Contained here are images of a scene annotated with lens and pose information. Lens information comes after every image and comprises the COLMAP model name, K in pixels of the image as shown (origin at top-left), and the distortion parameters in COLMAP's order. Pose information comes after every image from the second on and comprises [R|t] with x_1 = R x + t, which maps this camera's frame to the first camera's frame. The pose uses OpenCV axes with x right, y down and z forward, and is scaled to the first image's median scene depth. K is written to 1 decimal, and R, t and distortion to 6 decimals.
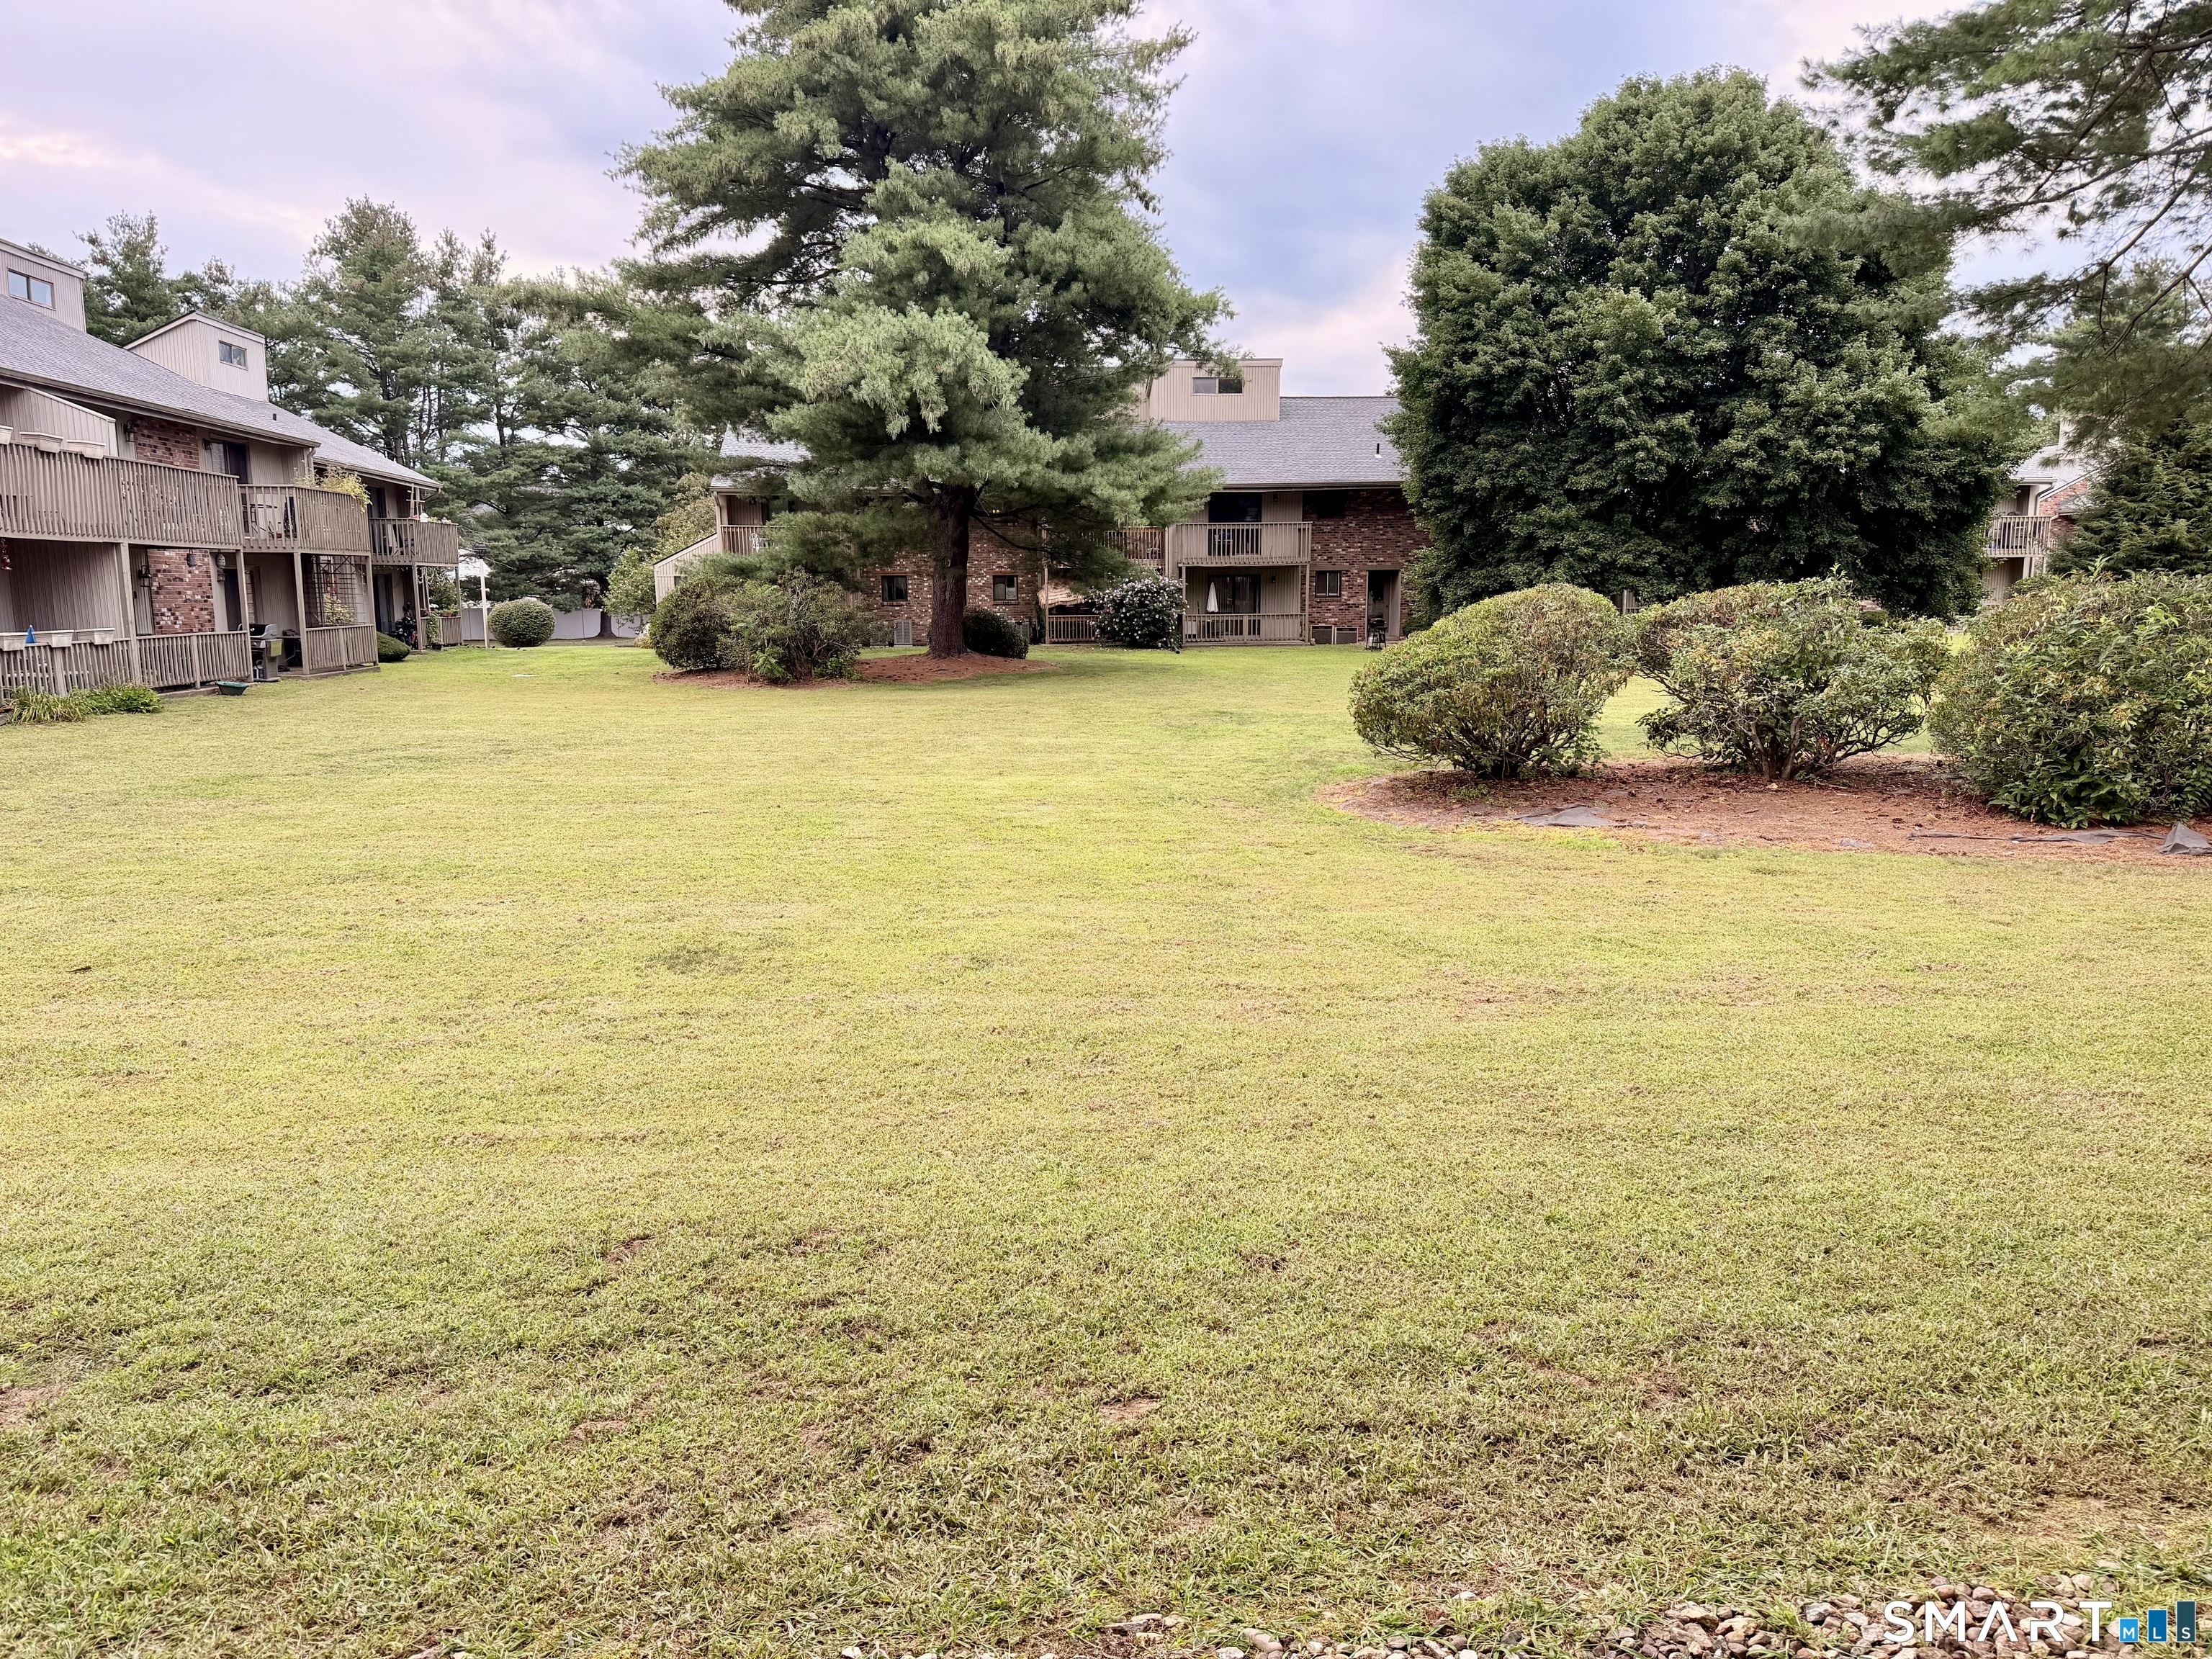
lens RADIAL K [[1564.2, 0, 1097.4], [0, 1564.2, 826.0], [0, 0, 1]] dist [0.046751, -0.066147]
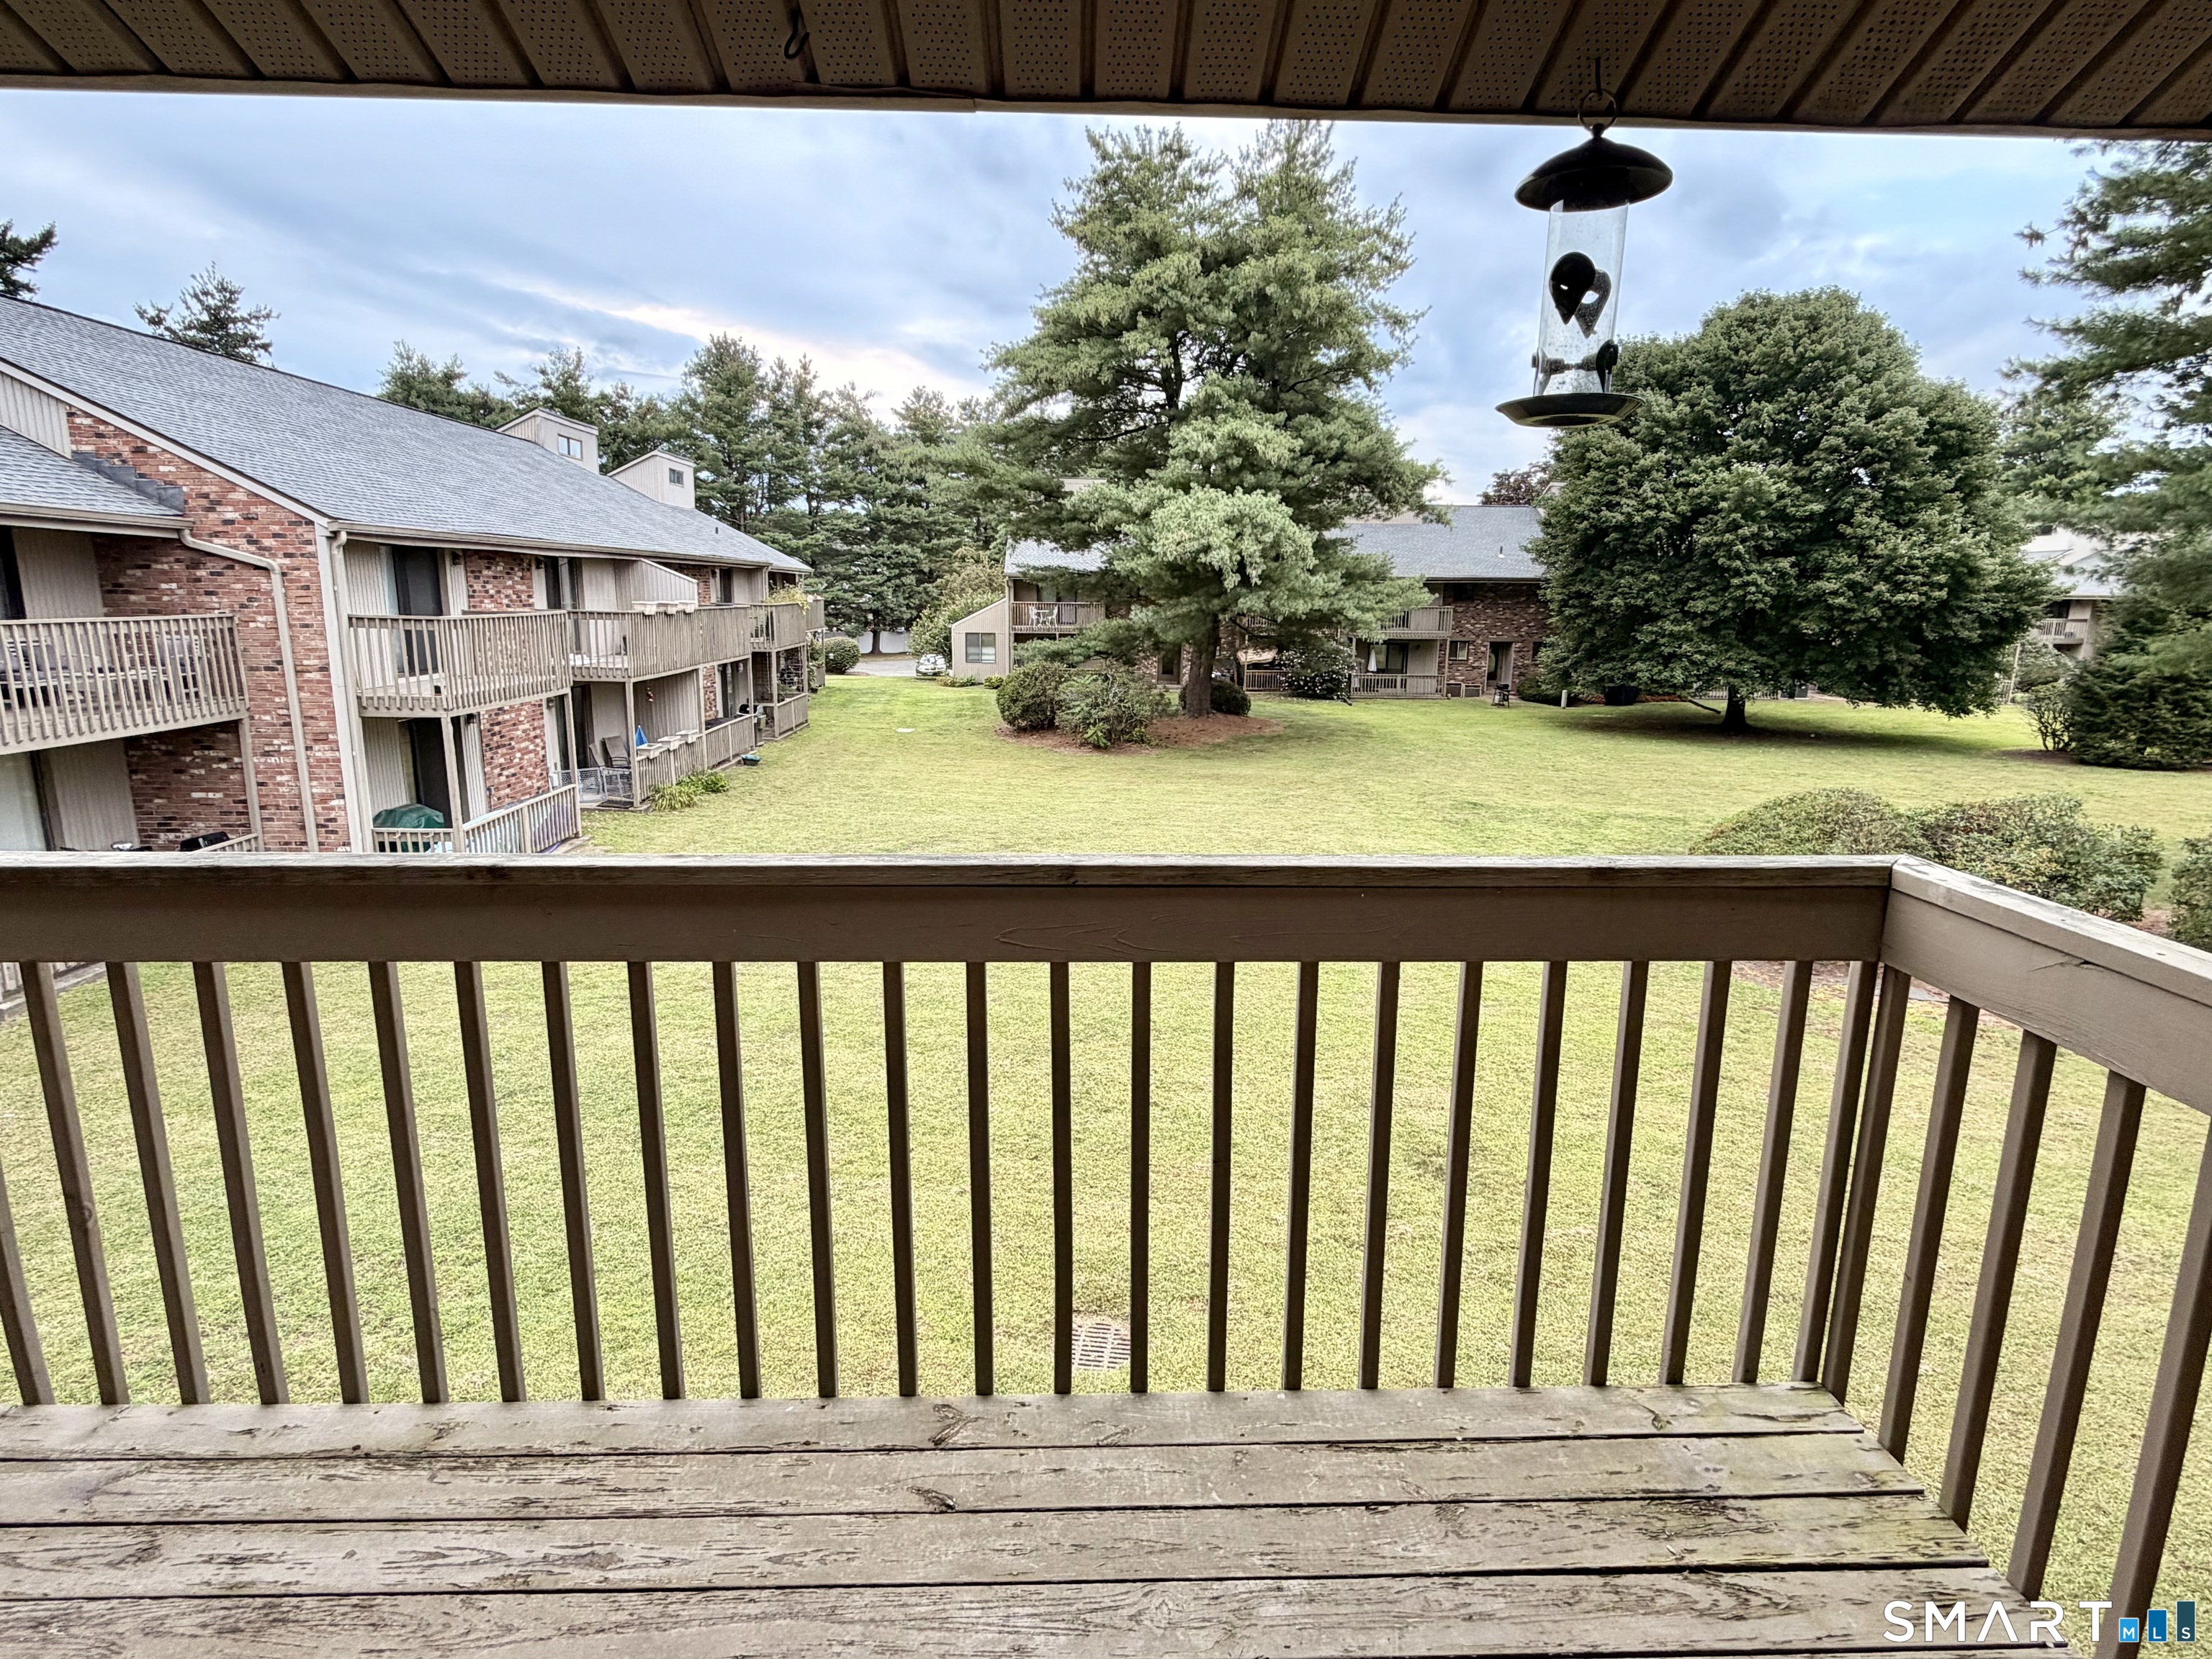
lens RADIAL K [[1161.6, 0, 1109.7], [0, 1161.6, 833.2], [0, 0, 1]] dist [0.002412, -0.000972]
pose [[0.997896, 0.030248, -0.057349, -0.126246], [-0.027116, 0.998138, 0.054631, -0.066619], [0.058894, -0.052961, 0.996858, -0.018477]]
